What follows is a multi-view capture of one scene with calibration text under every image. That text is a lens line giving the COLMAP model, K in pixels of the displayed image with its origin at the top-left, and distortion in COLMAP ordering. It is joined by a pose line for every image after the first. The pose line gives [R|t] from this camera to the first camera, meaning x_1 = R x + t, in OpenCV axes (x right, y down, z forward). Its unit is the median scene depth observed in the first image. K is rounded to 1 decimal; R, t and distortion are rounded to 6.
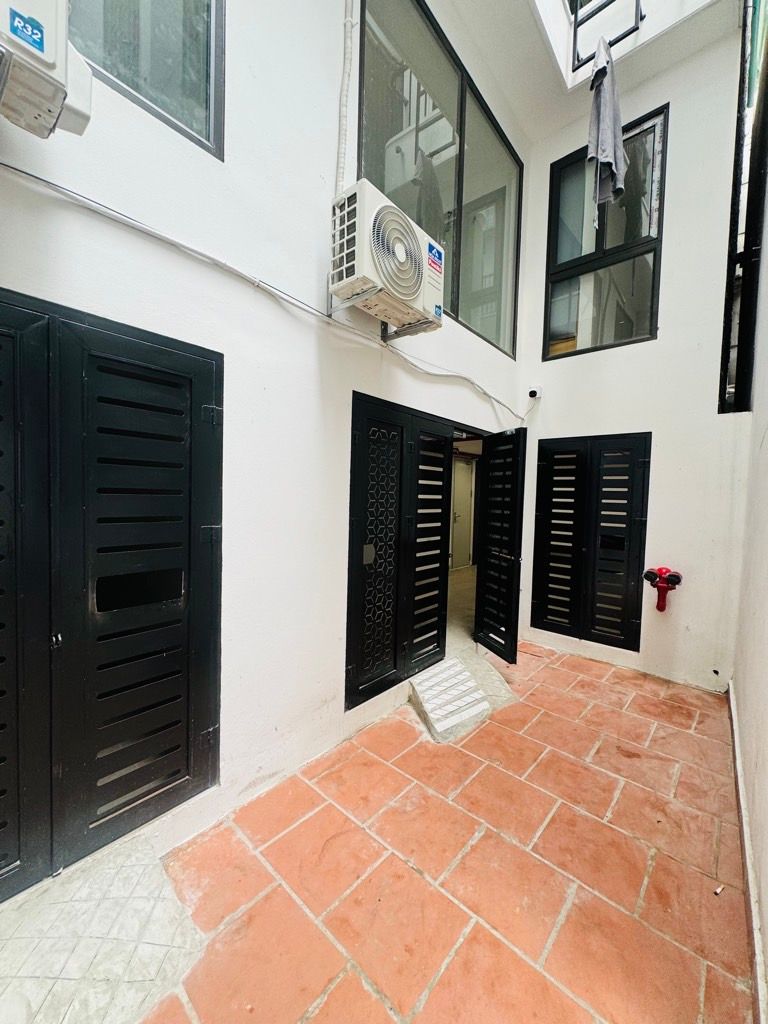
lens RADIAL K [[408.2, 0, 385.0], [0, 408.2, 512.1], [0, 0, 1]] dist [-0.000154, 0.000684]
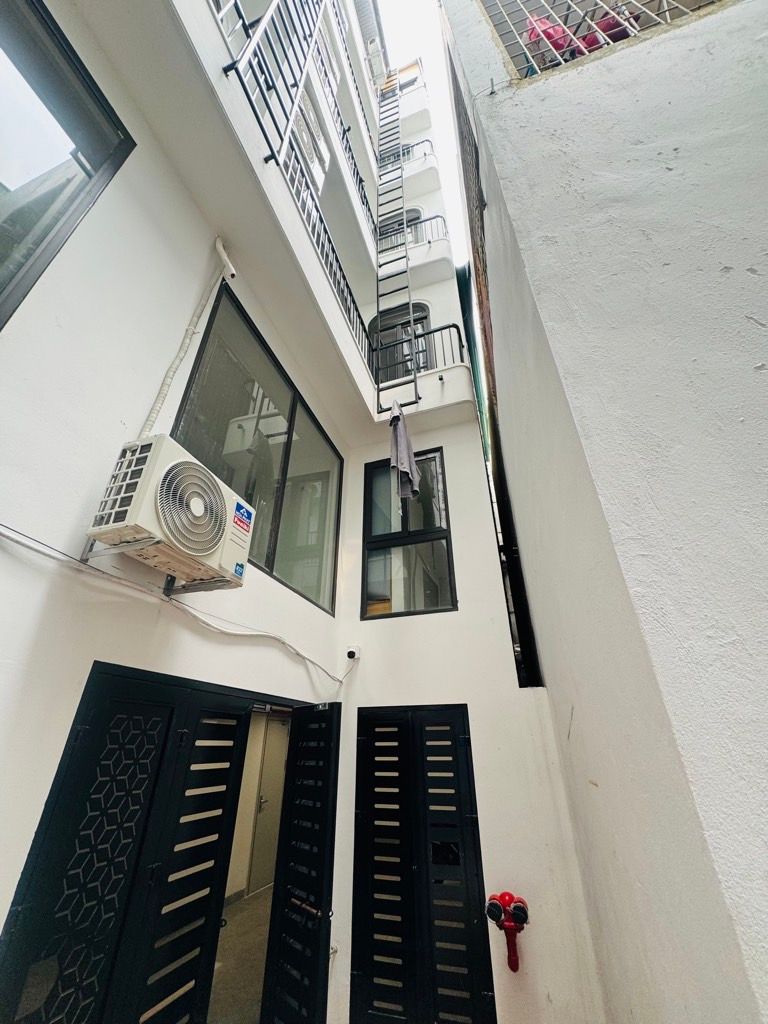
lens RADIAL K [[408.2, 0, 381.7], [0, 408.2, 512.1], [0, 0, 1]] dist [-0.000154, 0.000684]
pose [[0.925387, 0.165625, 0.340922, 0.065066], [0.040534, 0.851069, -0.523487, -0.089560], [-0.376851, 0.498246, 0.780855, 0.100880]]
